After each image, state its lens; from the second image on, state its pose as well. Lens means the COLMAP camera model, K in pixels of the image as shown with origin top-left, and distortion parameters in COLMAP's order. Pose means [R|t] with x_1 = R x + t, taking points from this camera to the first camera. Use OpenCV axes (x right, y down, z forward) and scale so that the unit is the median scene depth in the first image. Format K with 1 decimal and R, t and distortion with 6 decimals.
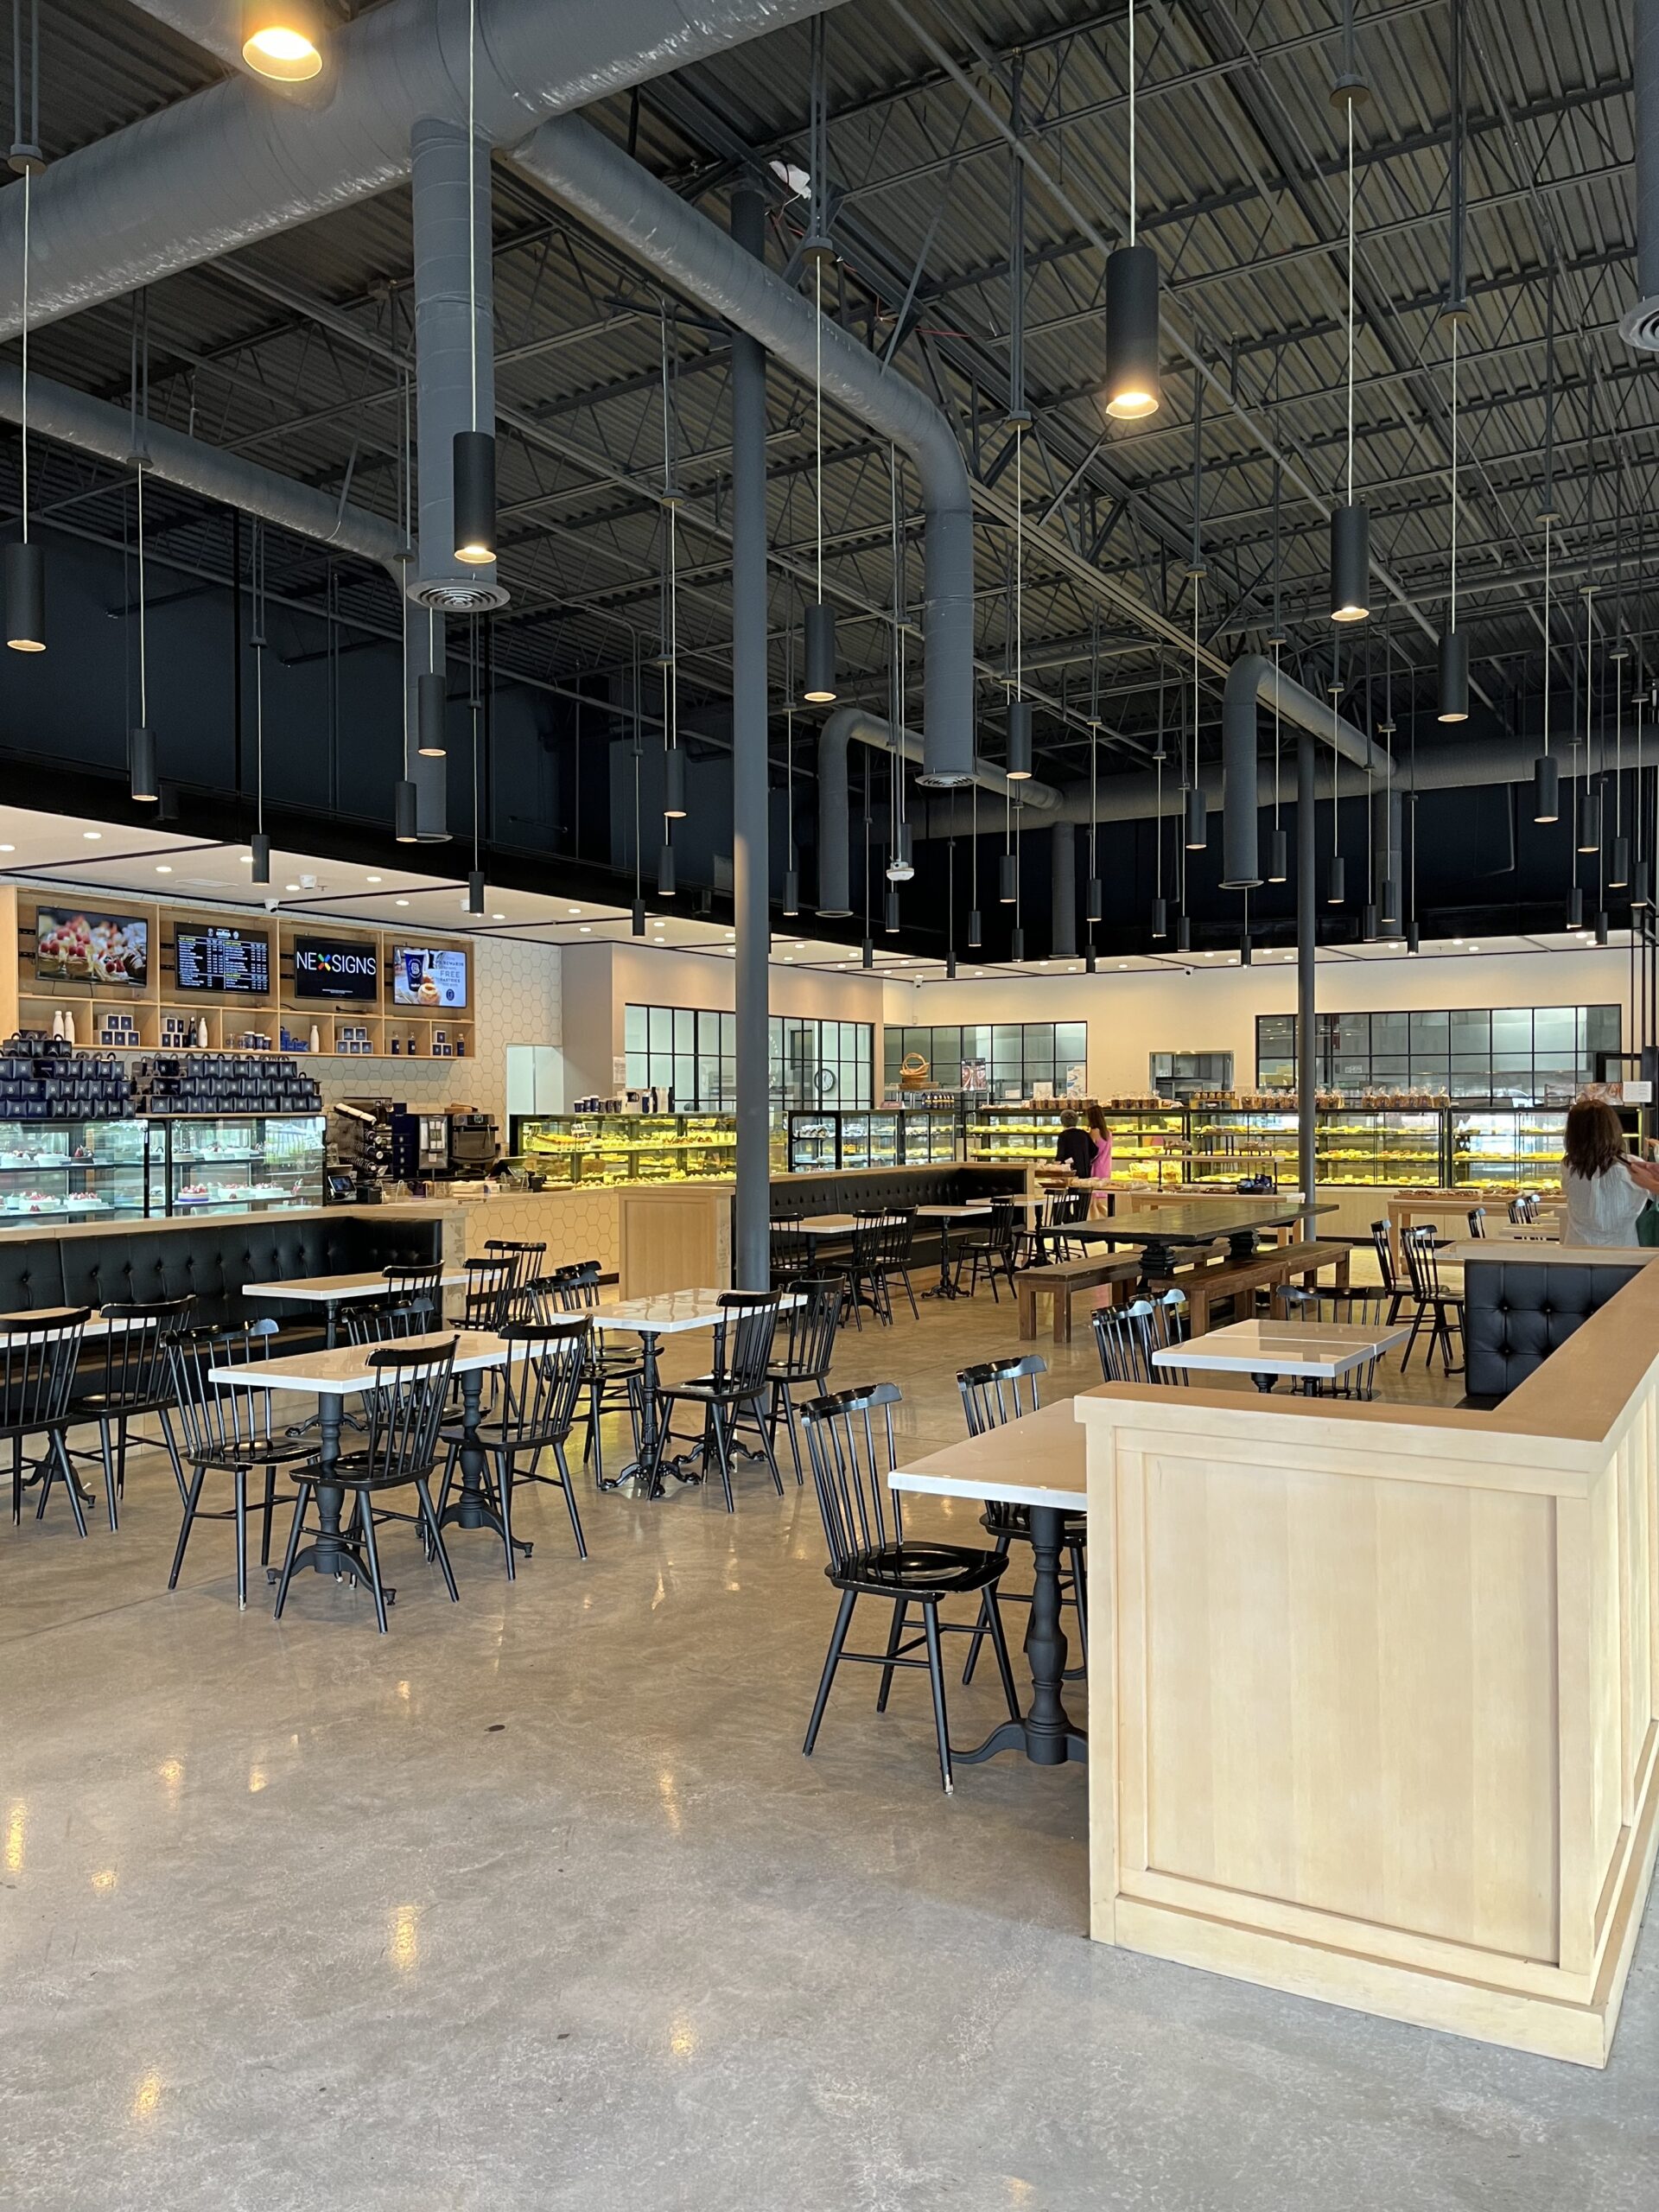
lens RADIAL K [[1681.2, 0, 826.8], [0, 1681.2, 1106.1], [0, 0, 1]] dist [0.006637, 0.000136]
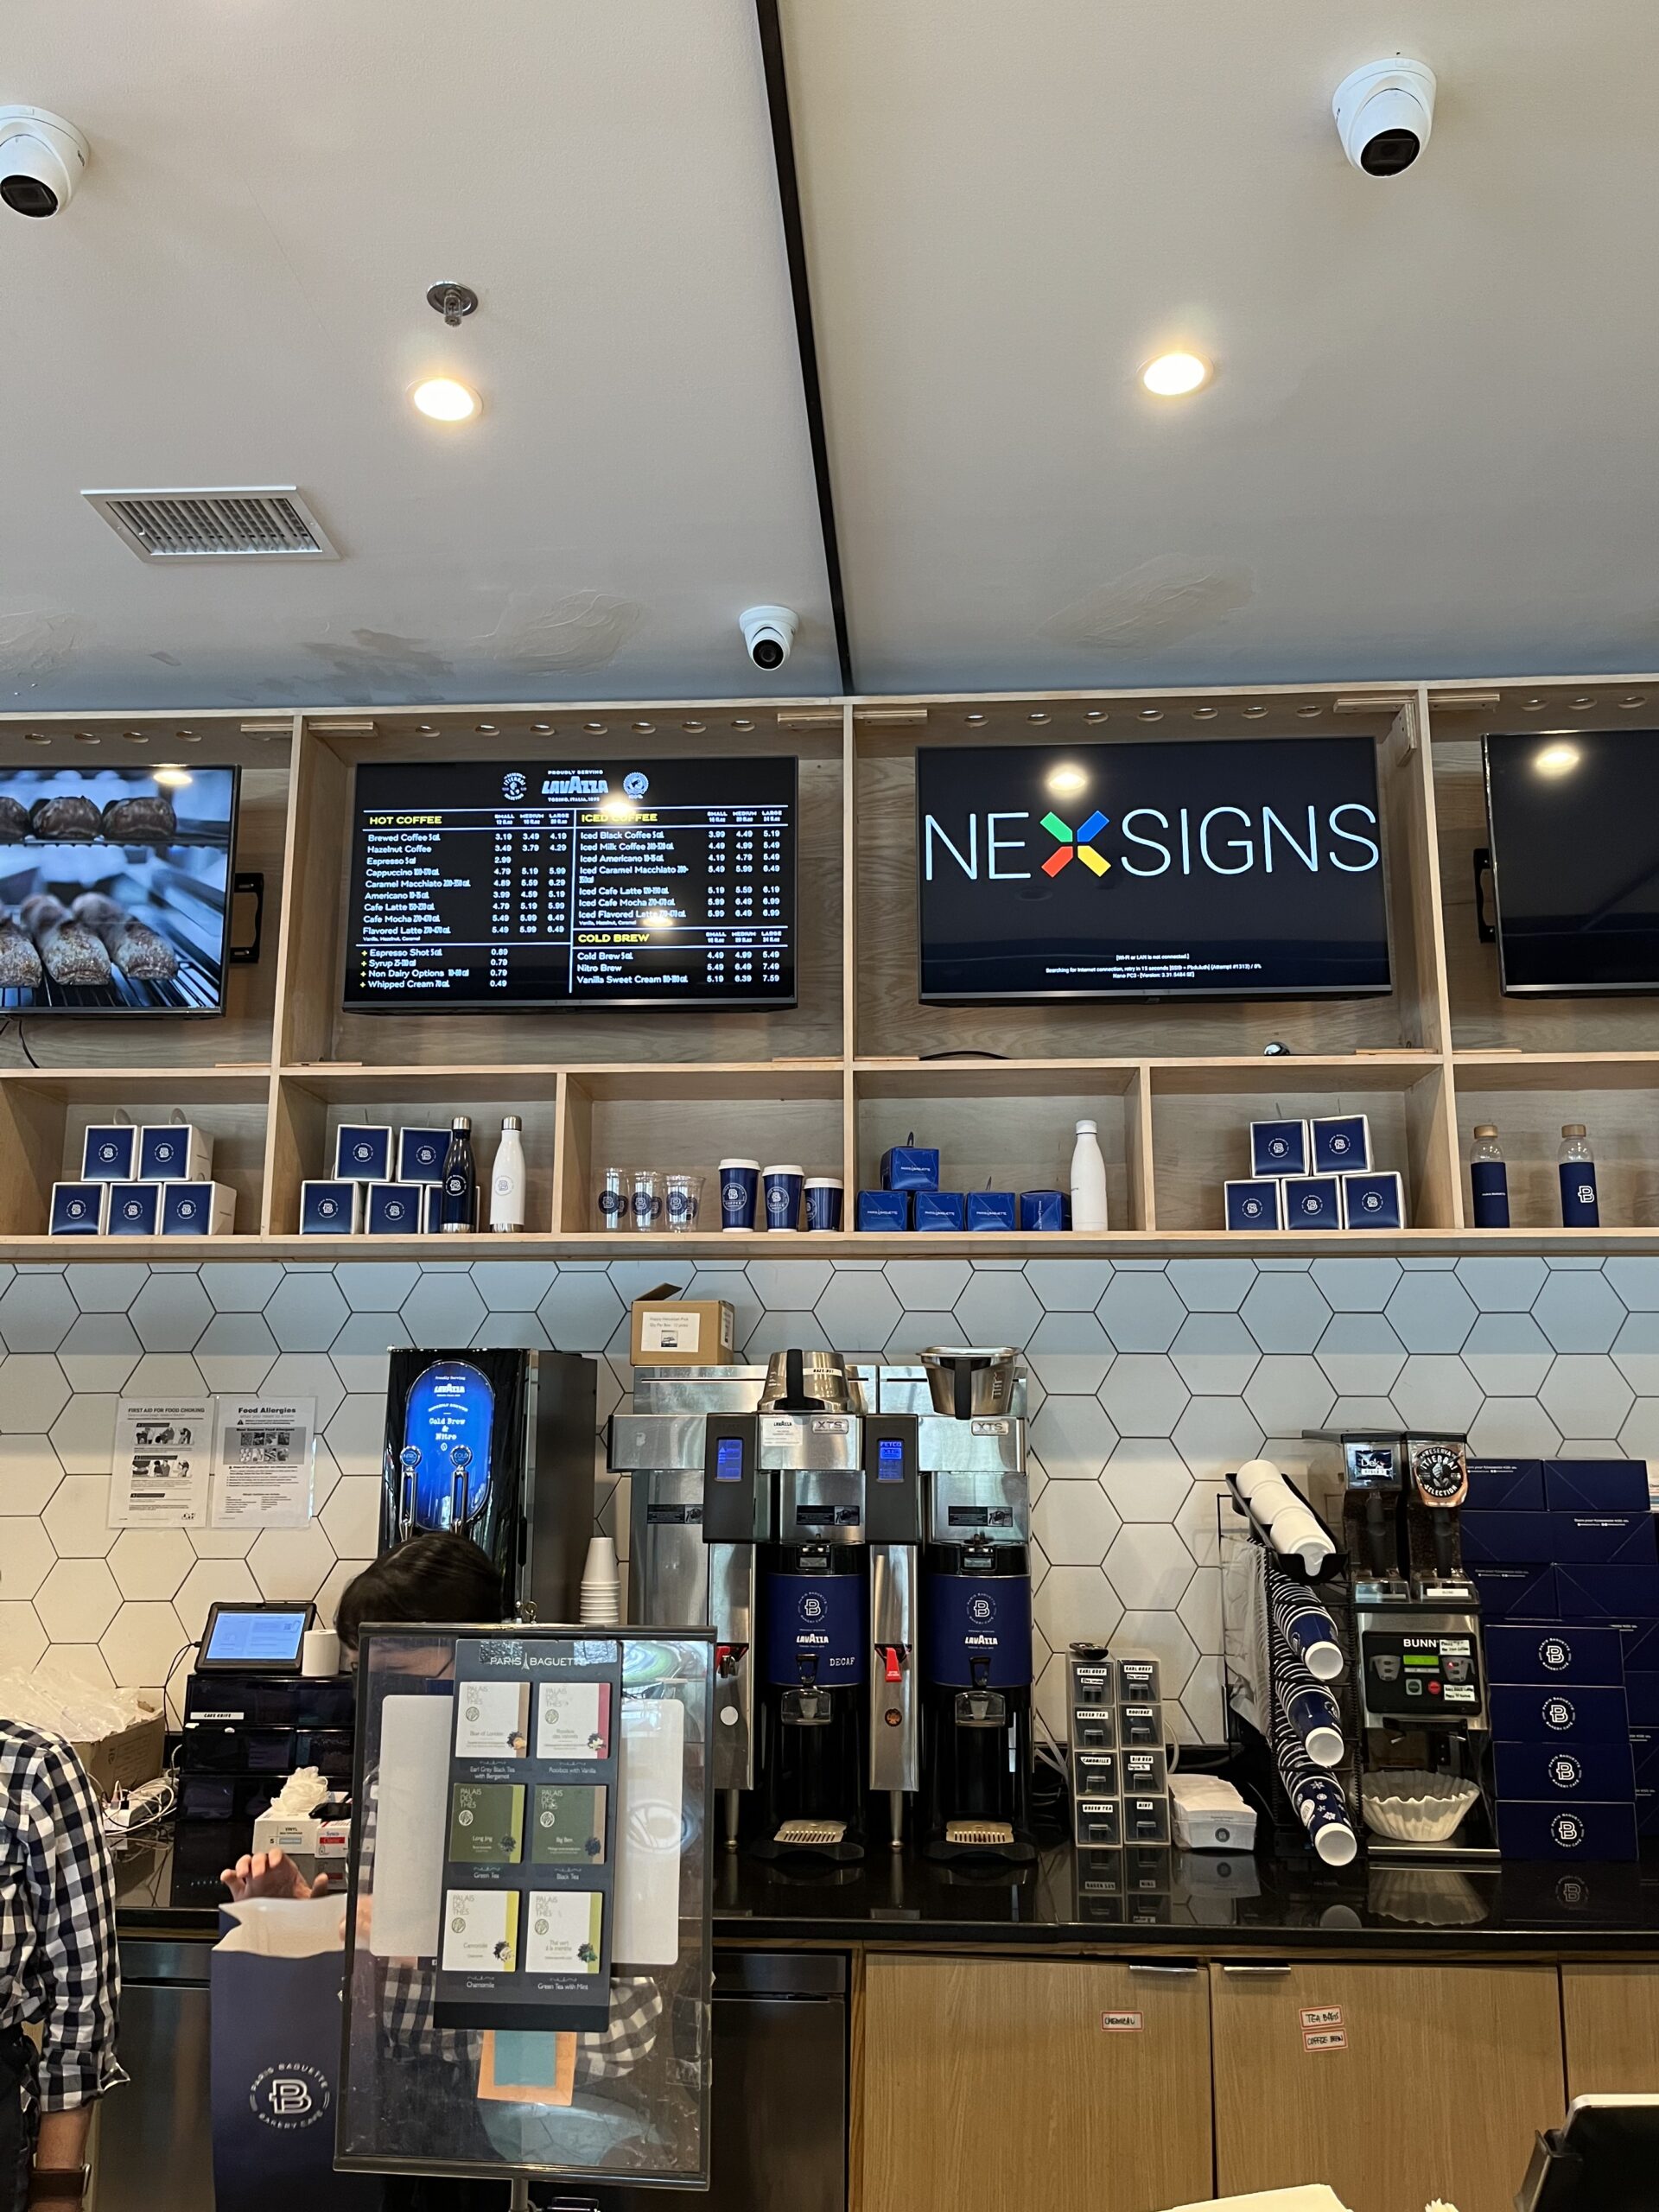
lens RADIAL K [[1681.2, 0, 827.9], [0, 1681.2, 1107.9], [0, 0, 1]] dist [0.006637, 0.000136]
pose [[0.449349, -0.154079, -0.879969, -0.121804], [-0.011560, 0.983929, -0.178184, -0.008793], [0.893282, 0.090239, 0.440346, 0.909438]]
